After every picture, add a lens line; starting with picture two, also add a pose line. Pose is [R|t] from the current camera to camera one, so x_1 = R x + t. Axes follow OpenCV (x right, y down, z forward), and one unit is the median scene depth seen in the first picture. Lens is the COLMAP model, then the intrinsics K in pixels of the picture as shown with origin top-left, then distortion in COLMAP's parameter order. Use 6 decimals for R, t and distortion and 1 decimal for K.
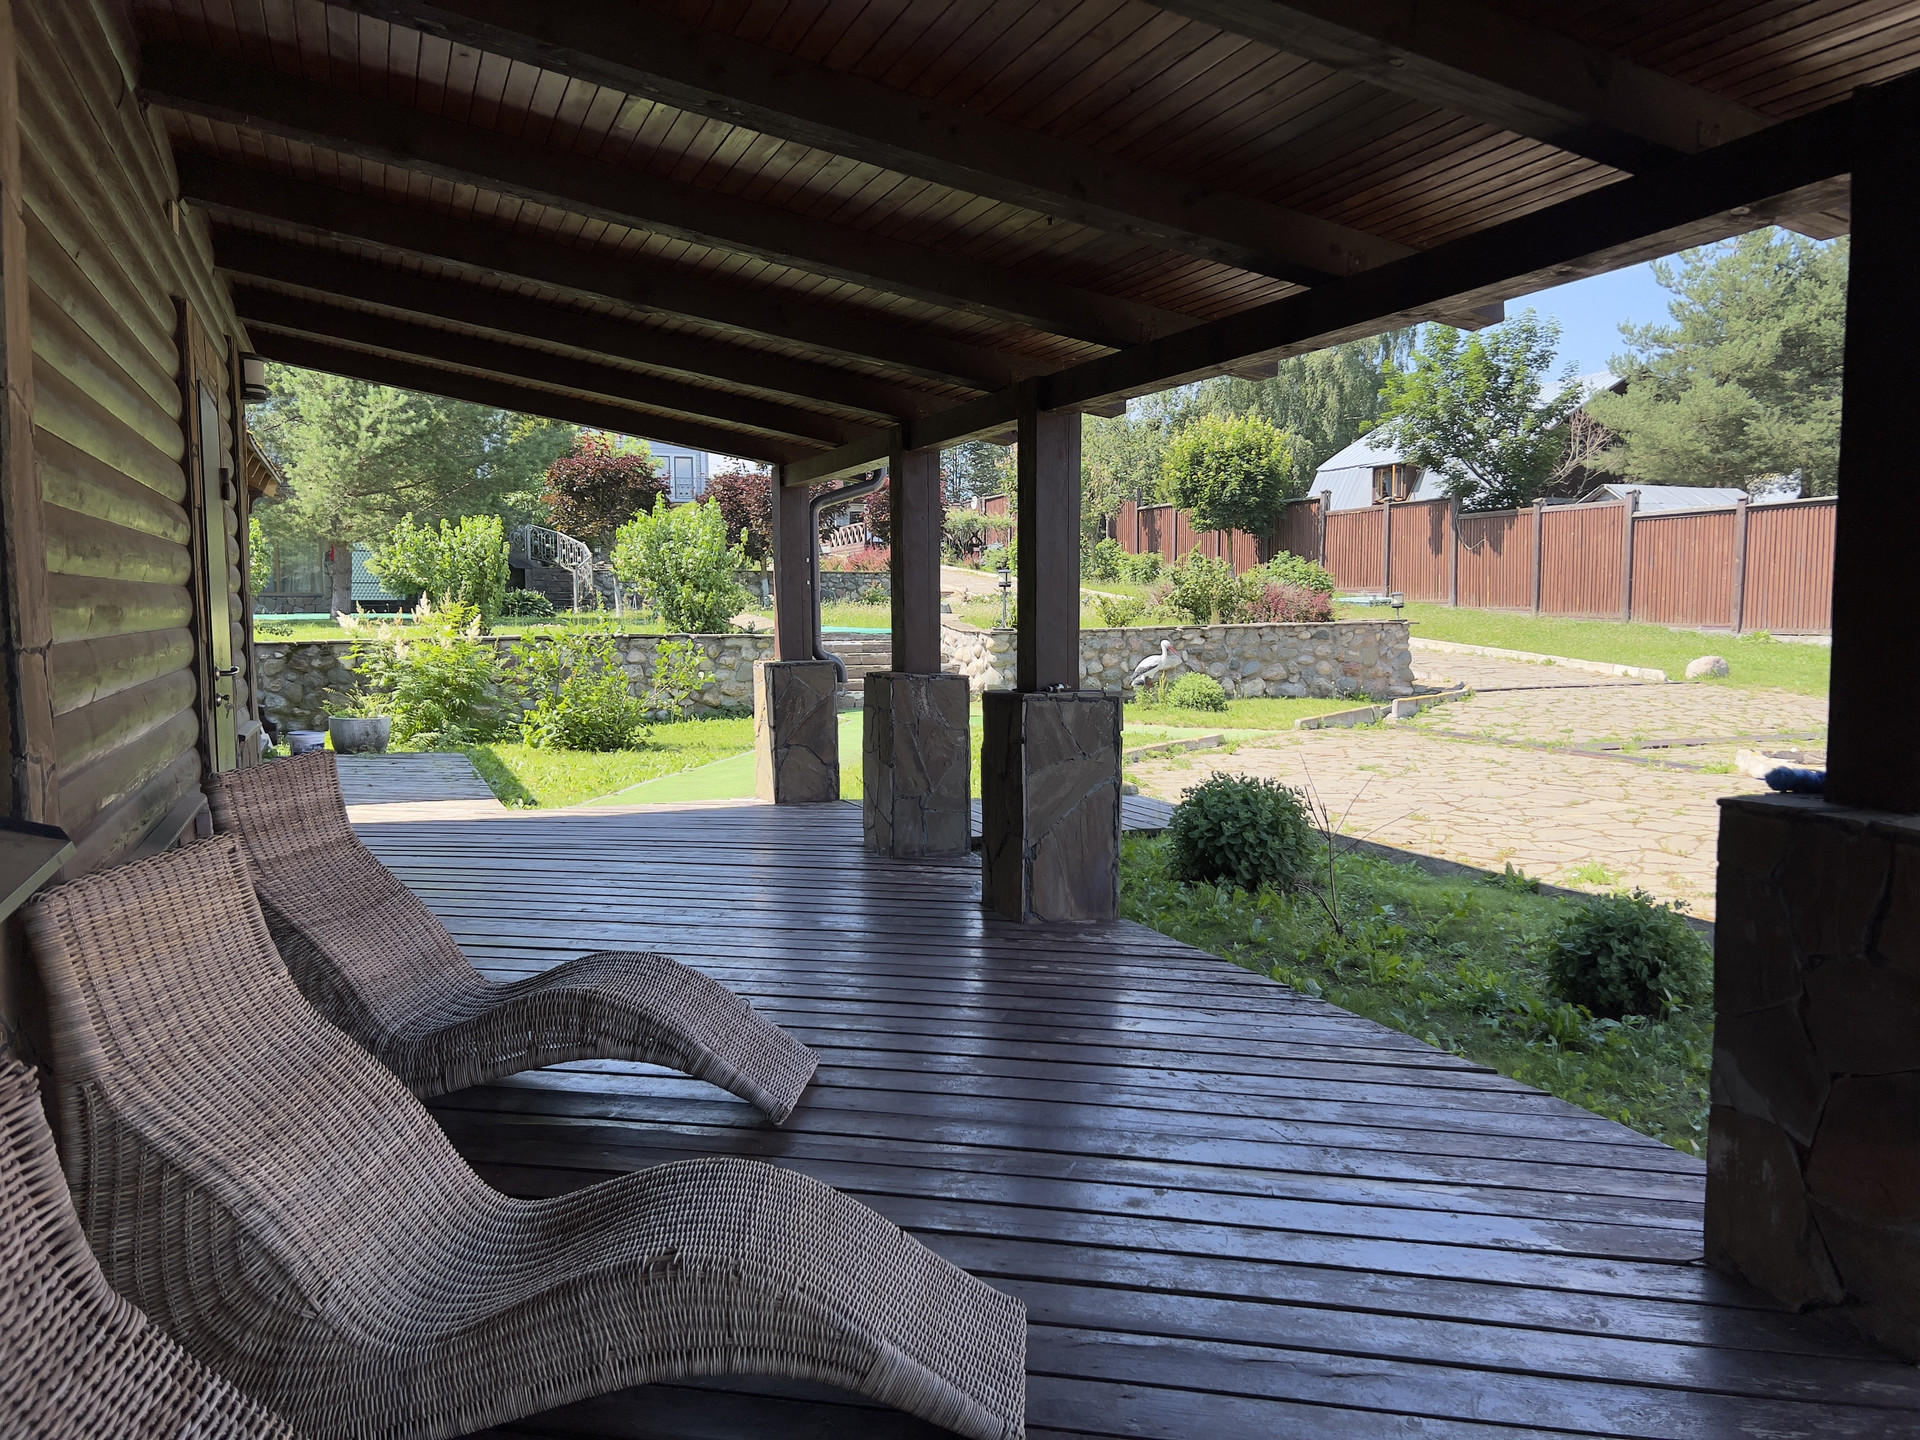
lens RADIAL K [[1456.7, 0, 966.2], [0, 1456.7, 684.3], [0, 0, 1]] dist [0.082643, -0.001738]
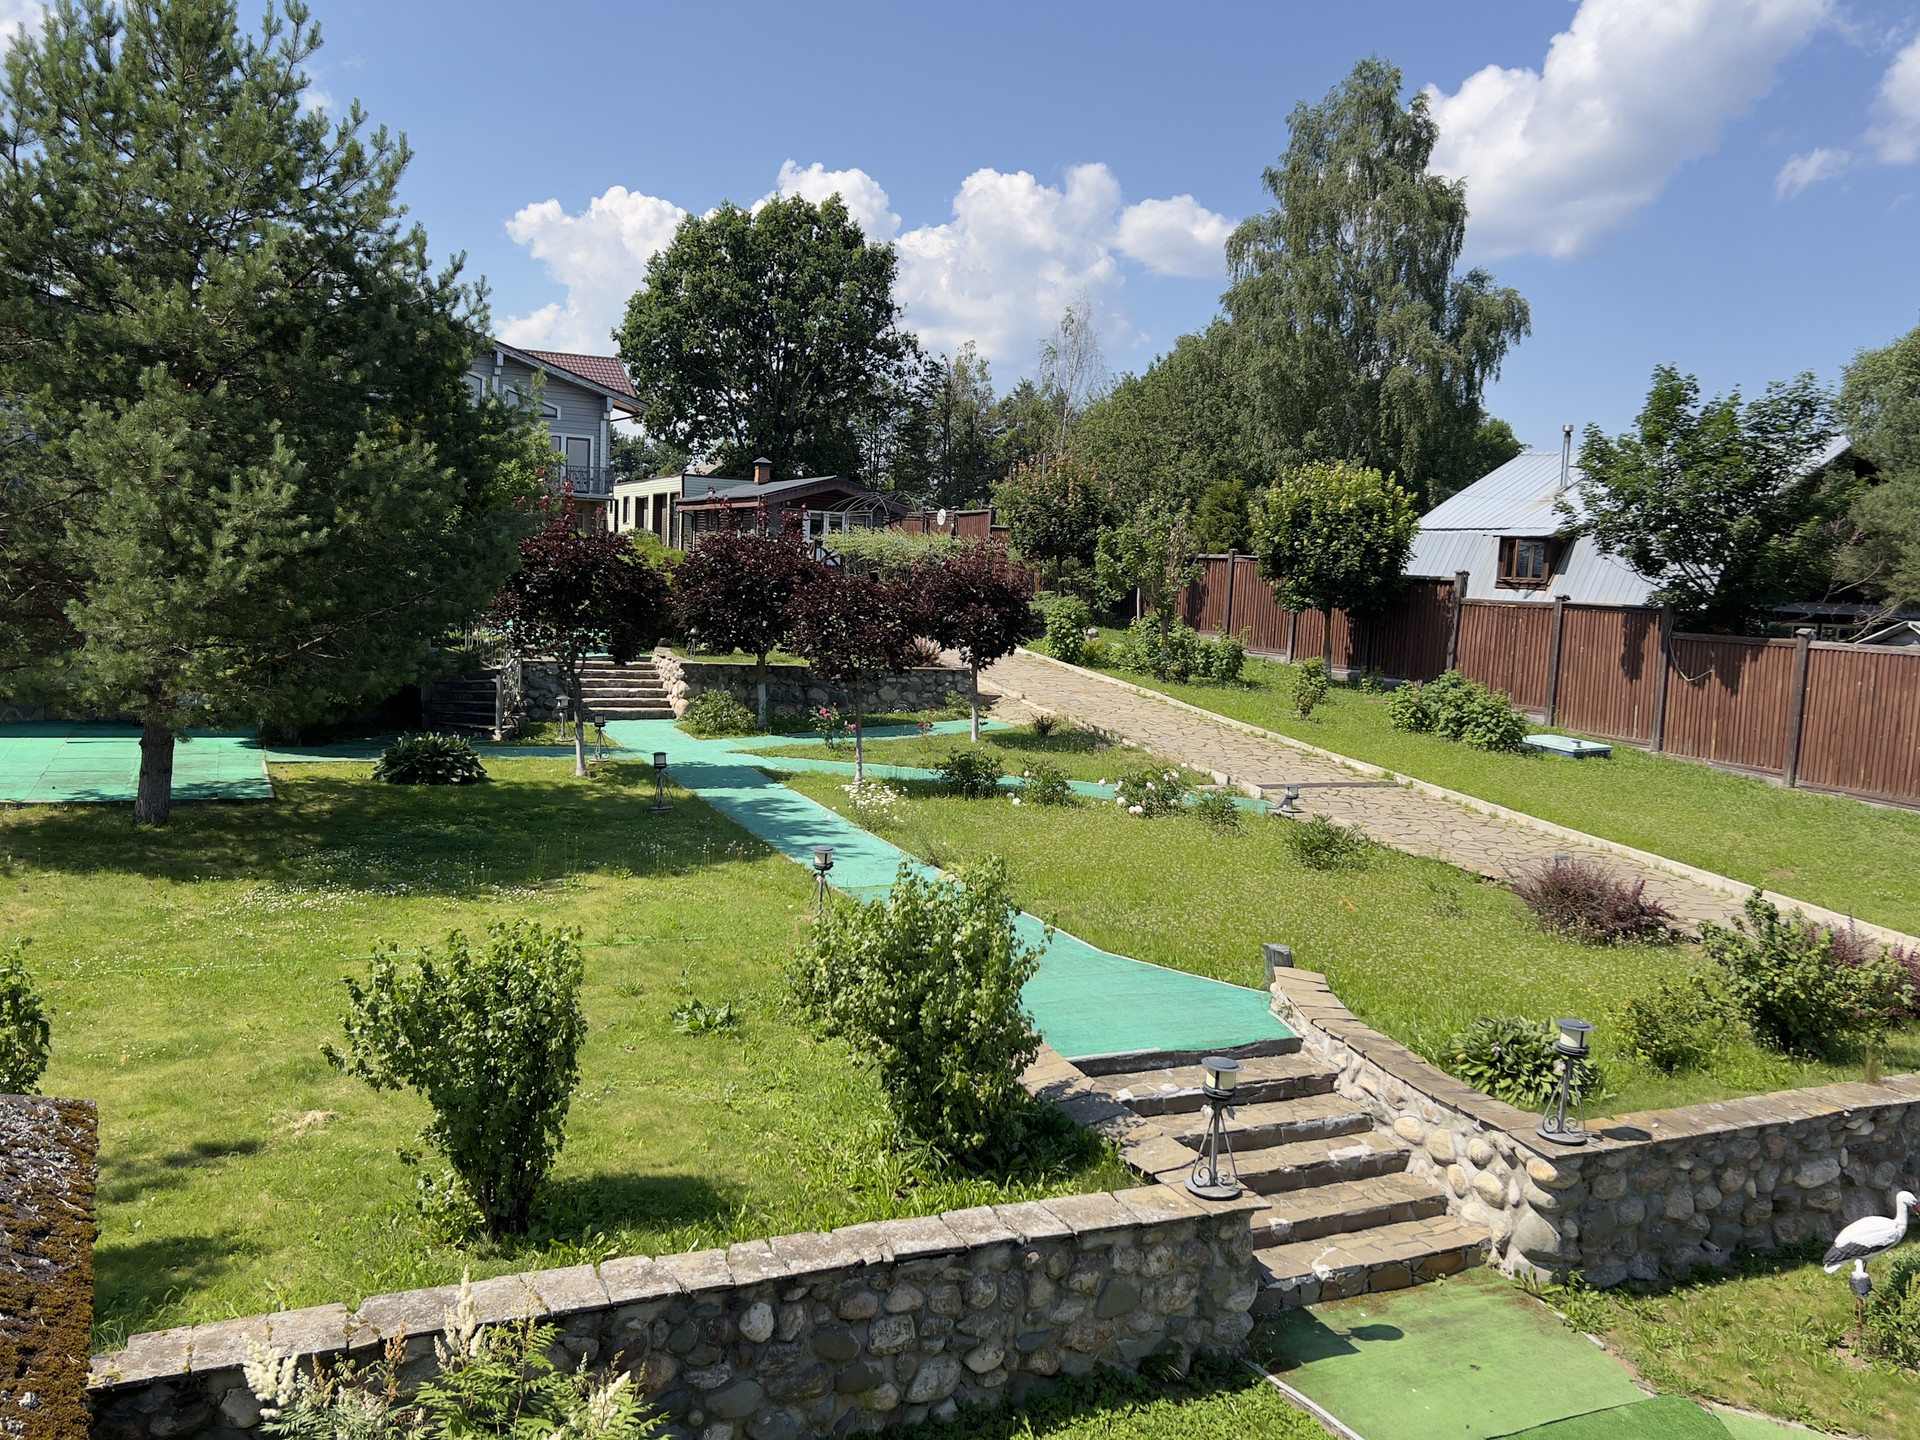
lens RADIAL K [[1566.4, 0, 960.0], [0, 1566.4, 720.0], [0, 0, 1]] dist [0.045802, 0.000687]
pose [[0.994192, 0.045746, 0.097412, -0.174967], [-0.050311, 0.997723, 0.044929, -0.142620], [-0.095135, -0.049569, 0.994230, 0.356869]]
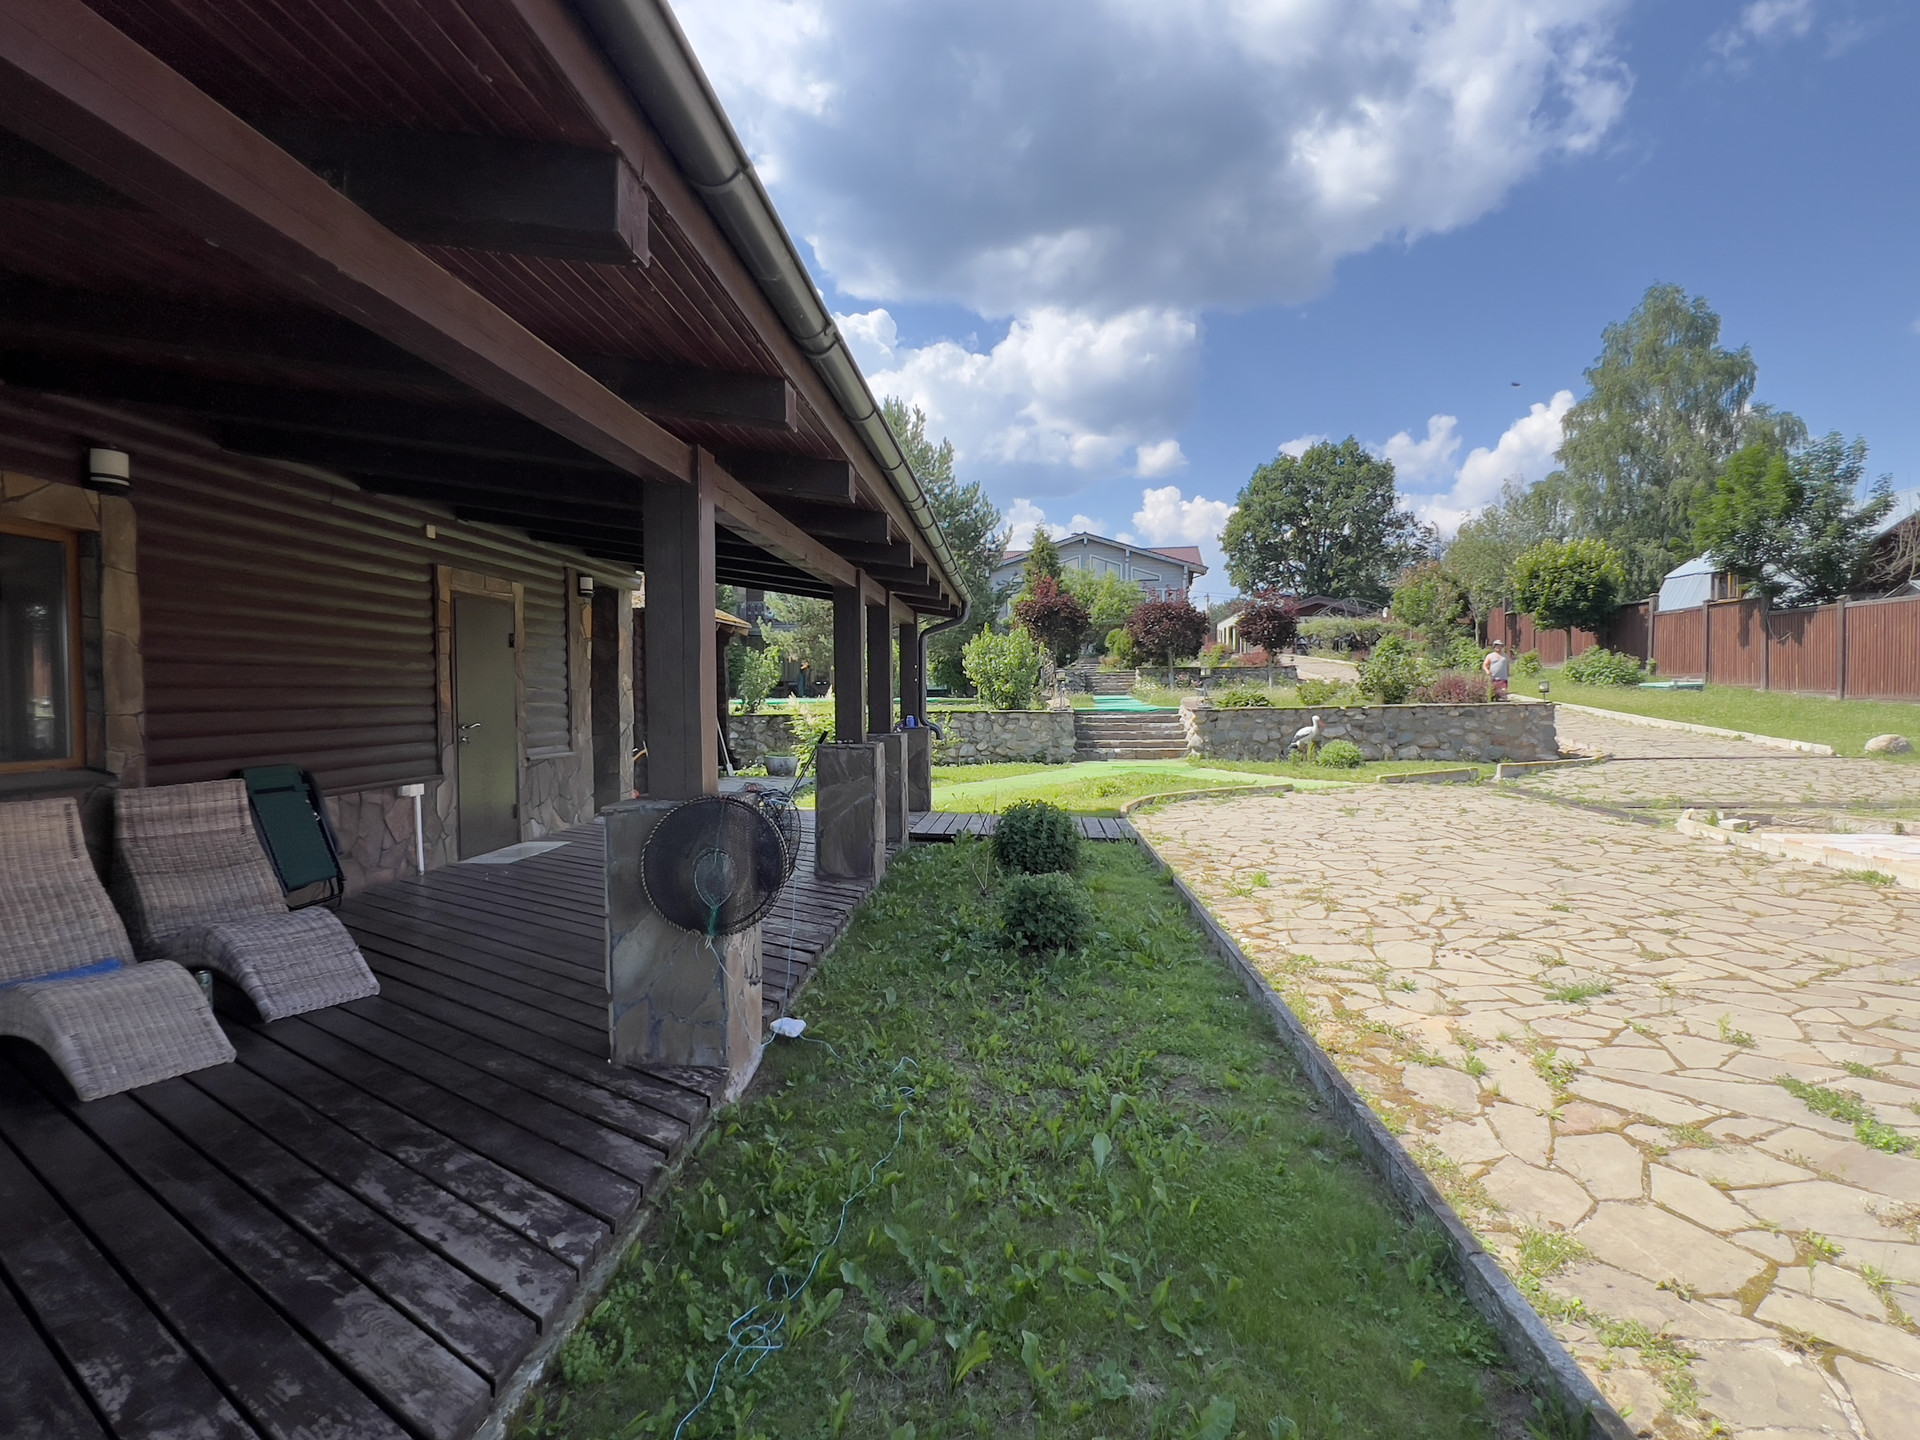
lens RADIAL K [[1019.8, 0, 960.0], [0, 1019.8, 720.0], [0, 0, 1]] dist [0.000641, 0.000205]
pose [[0.897980, 0.008235, -0.439960, 0.185510], [-0.019283, 0.999601, -0.020648, -0.000061], [0.439614, 0.027025, 0.897780, -0.010974]]
